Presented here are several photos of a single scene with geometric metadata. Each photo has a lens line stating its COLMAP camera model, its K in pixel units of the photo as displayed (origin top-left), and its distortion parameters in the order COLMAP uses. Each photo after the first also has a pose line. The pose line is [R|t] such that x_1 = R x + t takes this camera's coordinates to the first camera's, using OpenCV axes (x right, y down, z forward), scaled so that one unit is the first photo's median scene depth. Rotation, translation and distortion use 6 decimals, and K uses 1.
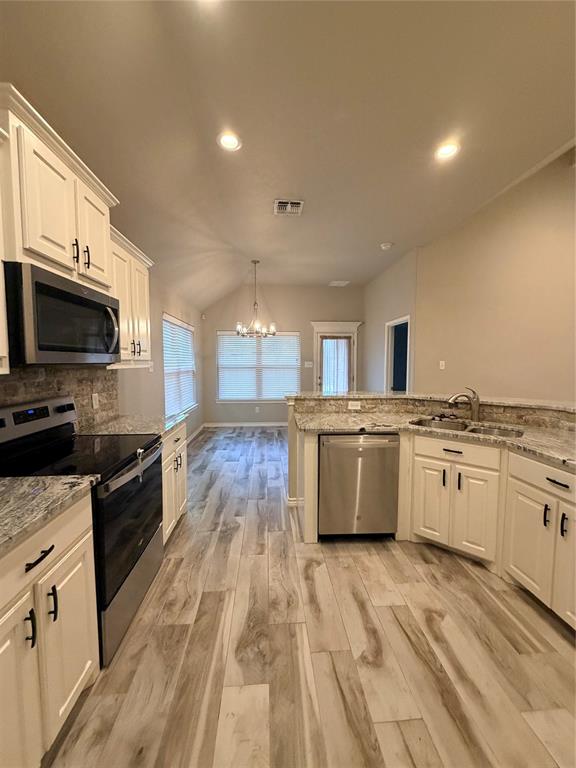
lens RADIAL K [[305.2, 0, 287.6], [0, 305.2, 381.3], [0, 0, 1]] dist [-0.000752, 0.000093]
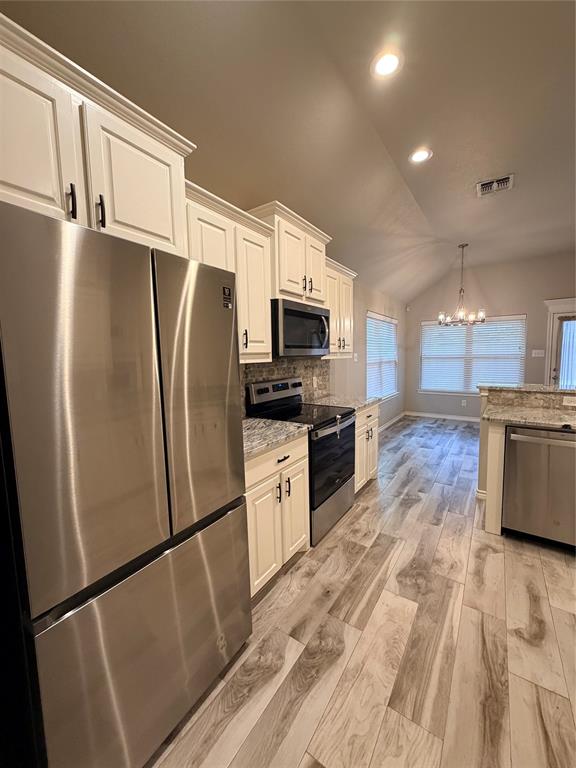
lens RADIAL K [[305.2, 0, 287.6], [0, 305.2, 381.3], [0, 0, 1]] dist [-0.000752, 0.000093]
pose [[0.784775, 0.041106, -0.618416, 0.154782], [-0.022033, 0.999018, 0.038444, 0.010687], [0.619388, -0.016544, 0.784910, -0.199171]]
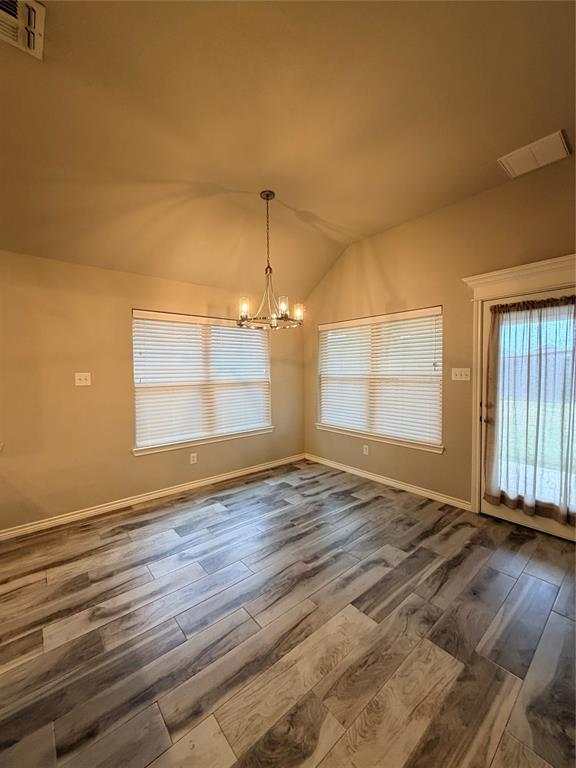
lens RADIAL K [[302.7, 0, 288.0], [0, 302.7, 384.0], [0, 0, 1]] dist [-0.006792, -0.000136]
pose [[0.596440, 0.032907, -0.801983, 0.838135], [-0.040642, 0.999116, 0.010770, -0.104487], [0.801628, 0.026170, 0.597250, 1.573826]]
